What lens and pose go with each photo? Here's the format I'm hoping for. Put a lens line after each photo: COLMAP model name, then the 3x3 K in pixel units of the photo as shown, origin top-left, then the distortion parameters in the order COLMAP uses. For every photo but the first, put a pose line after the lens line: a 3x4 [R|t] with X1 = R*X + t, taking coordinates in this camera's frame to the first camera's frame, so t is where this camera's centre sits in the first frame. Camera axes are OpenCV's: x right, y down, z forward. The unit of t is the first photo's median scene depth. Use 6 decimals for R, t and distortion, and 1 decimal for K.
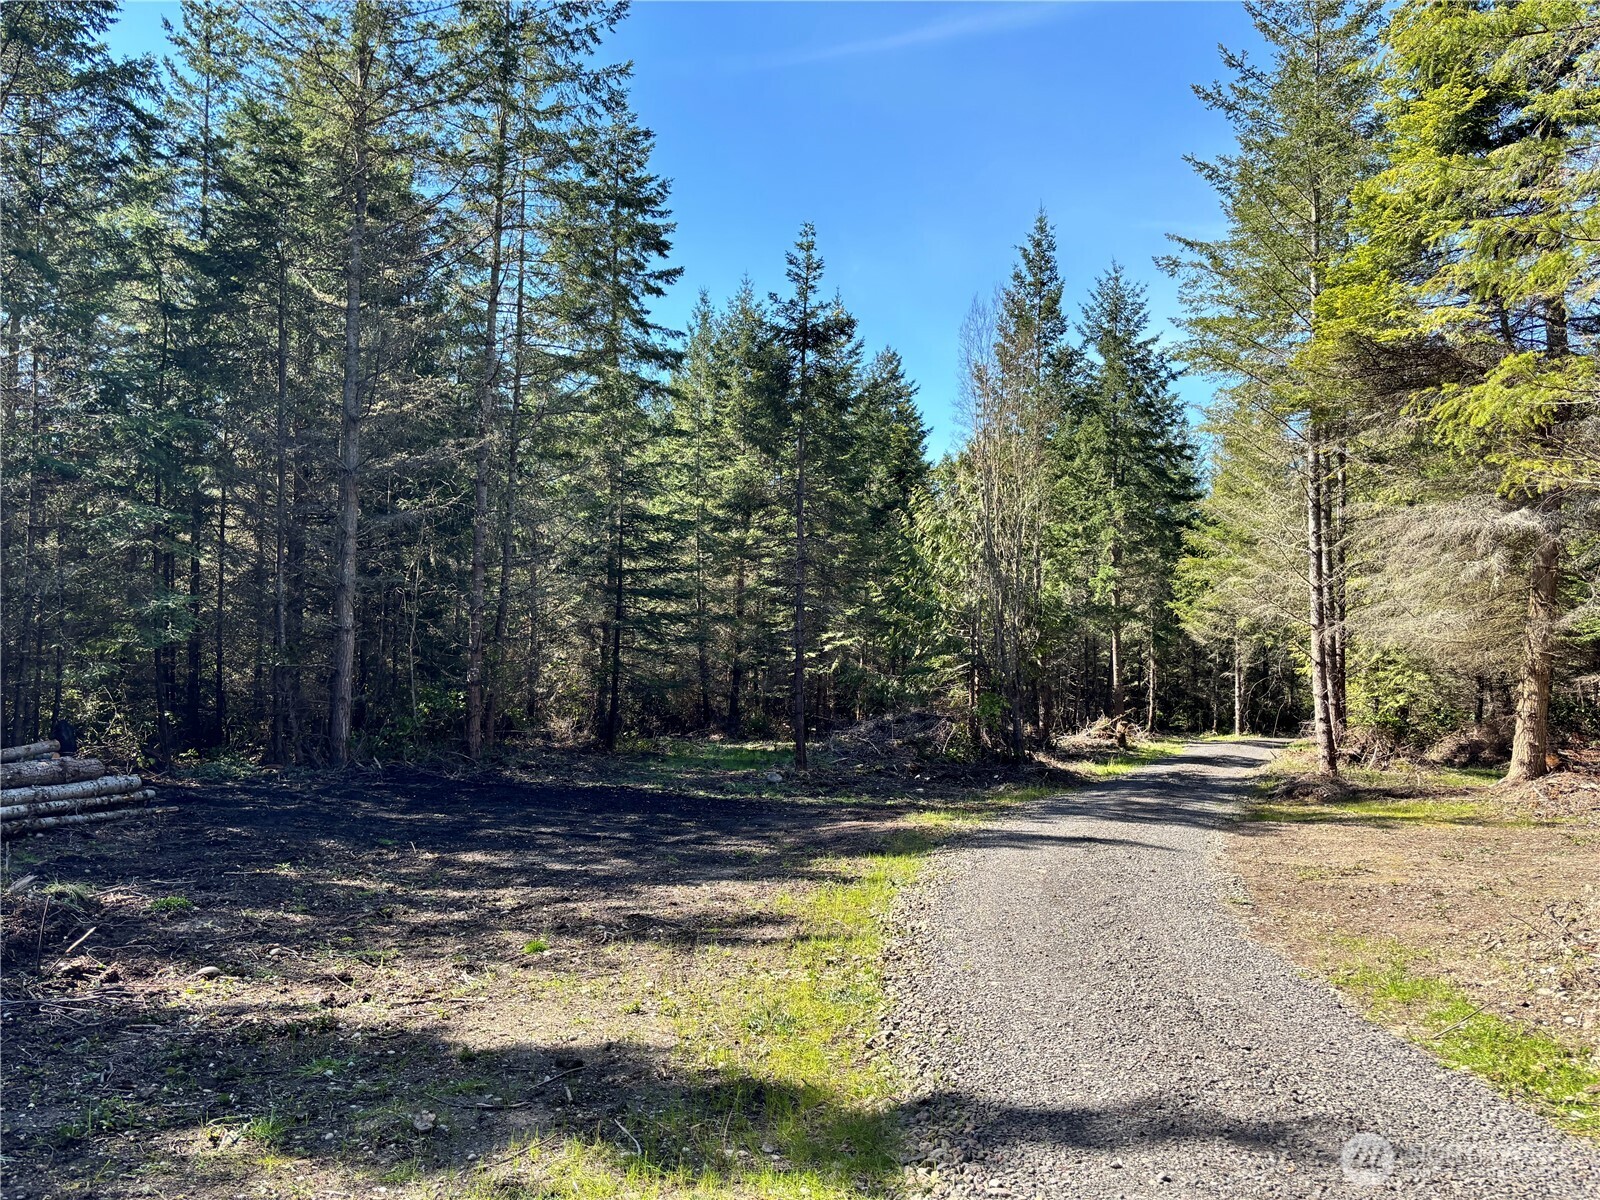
lens RADIAL K [[1261.5, 0, 800.0], [0, 1261.5, 600.0], [0, 0, 1]] dist [0.134118, -0.180663]
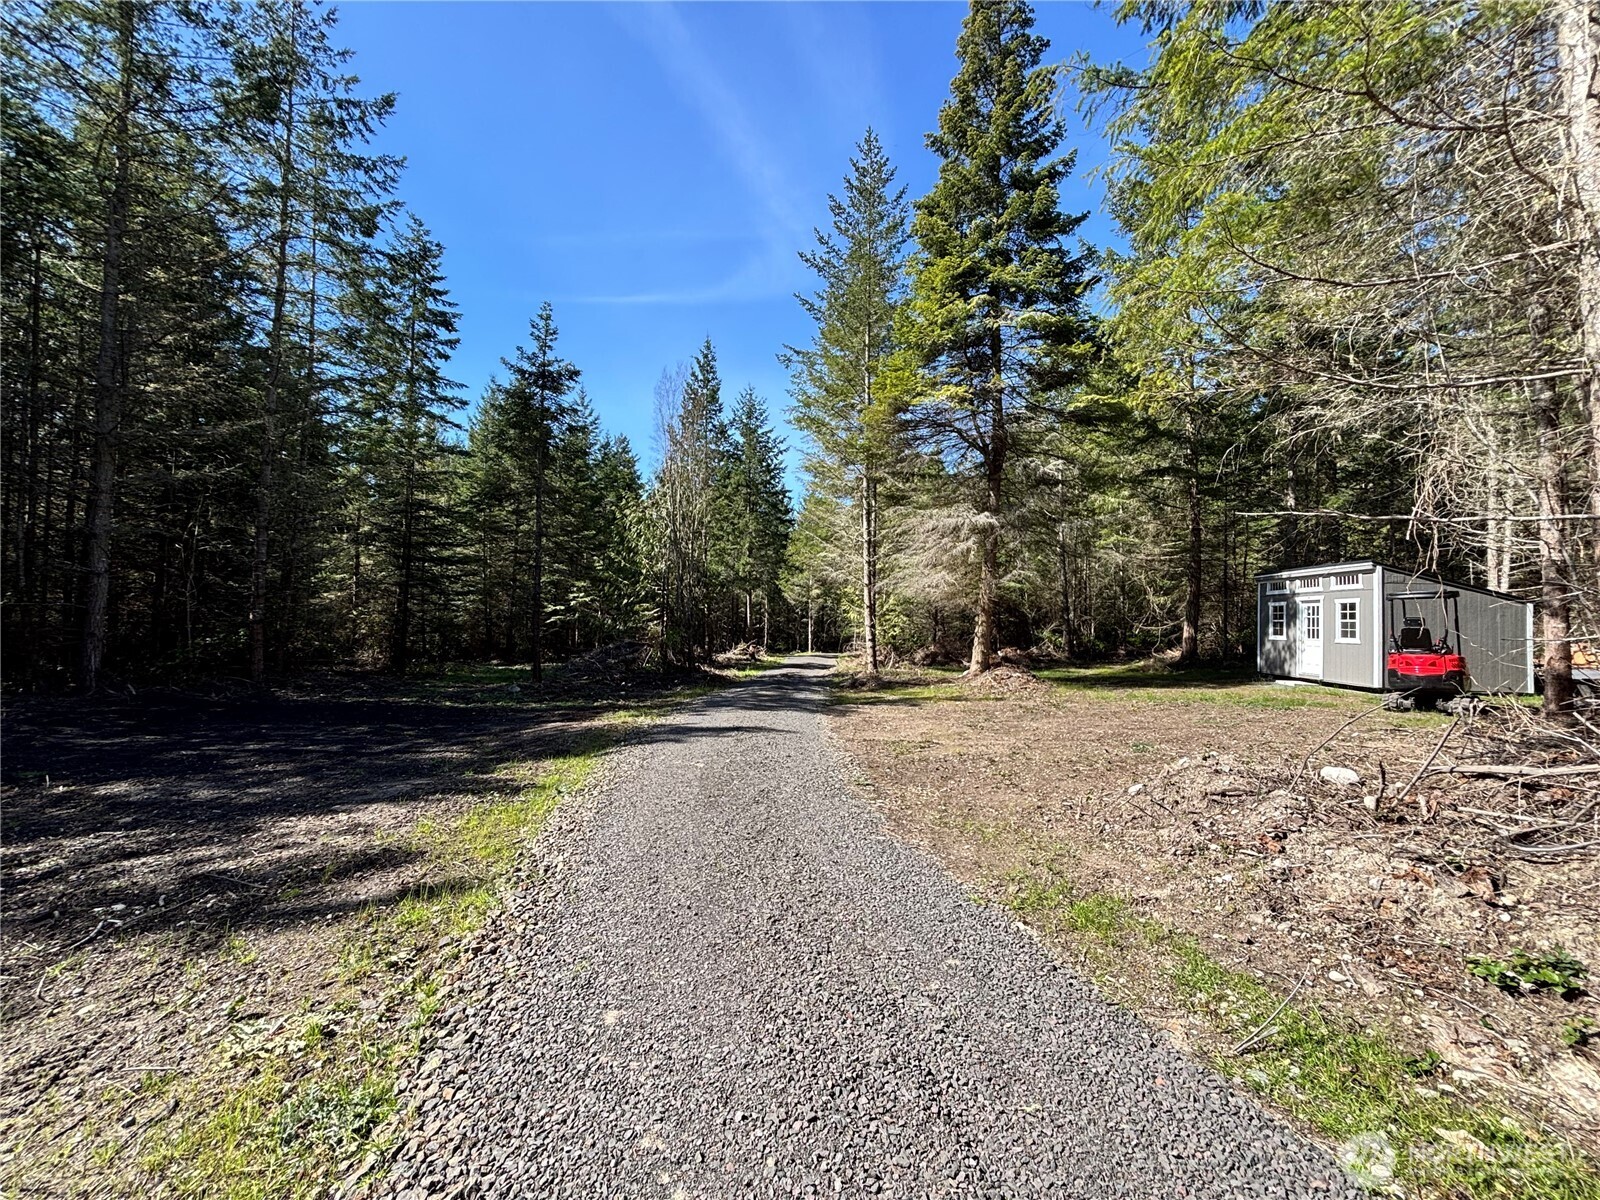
lens RADIAL K [[687.5, 0, 800.0], [0, 687.5, 600.0], [0, 0, 1]] dist [0.034439, -0.000204]
pose [[0.949104, 0.004757, 0.314928, 0.031675], [-0.012613, 0.999658, 0.022913, 0.018712], [-0.314712, -0.025719, 0.948839, 0.154189]]
